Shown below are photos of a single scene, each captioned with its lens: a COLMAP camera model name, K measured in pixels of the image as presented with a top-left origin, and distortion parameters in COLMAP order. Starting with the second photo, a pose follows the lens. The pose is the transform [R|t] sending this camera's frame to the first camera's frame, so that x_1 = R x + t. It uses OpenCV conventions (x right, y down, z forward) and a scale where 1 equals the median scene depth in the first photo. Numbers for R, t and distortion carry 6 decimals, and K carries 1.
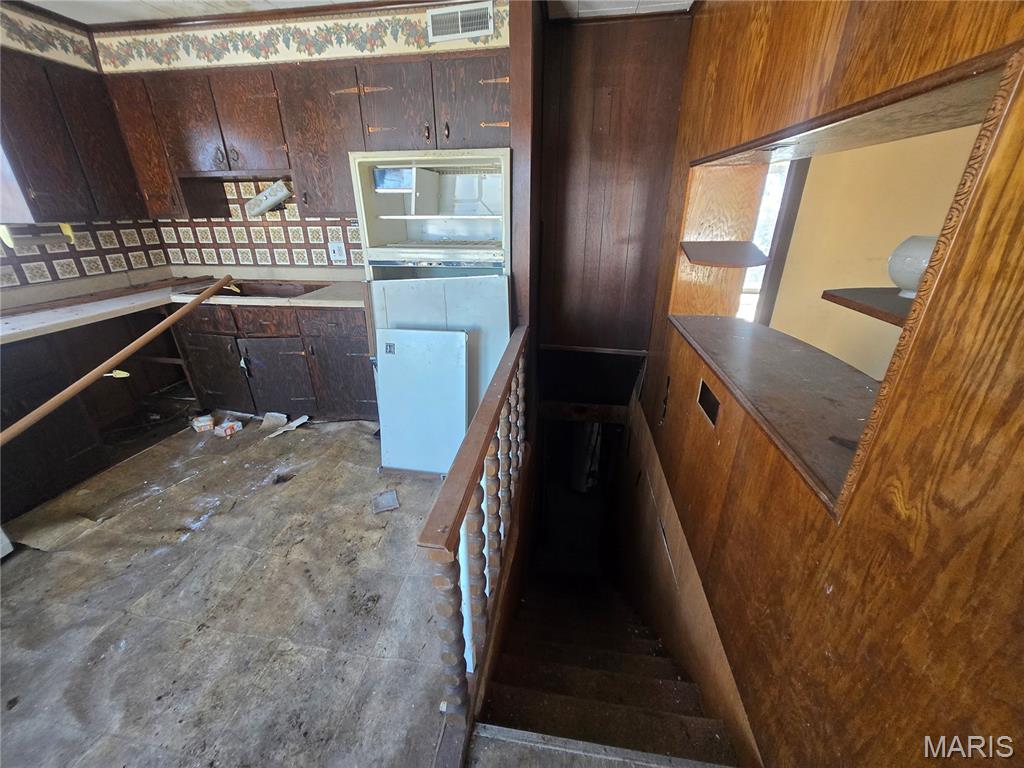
lens RADIAL K [[405.7, 0, 507.7], [0, 405.7, 382.2], [0, 0, 1]] dist [0.003200, 0.000118]
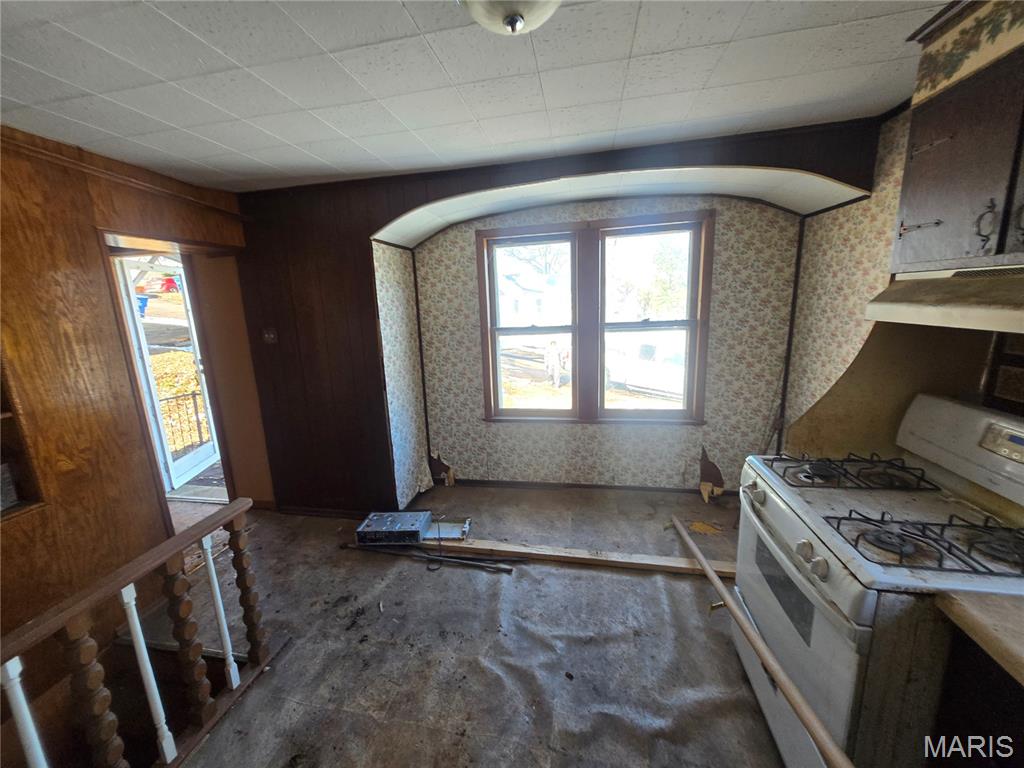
lens RADIAL K [[405.7, 0, 507.8], [0, 405.7, 382.5], [0, 0, 1]] dist [0.003200, 0.000118]
pose [[-0.997425, 0.045529, 0.055417, -1.085001], [0.069125, 0.816248, 0.573550, -0.780938], [-0.019120, 0.575904, -0.817294, 1.494486]]
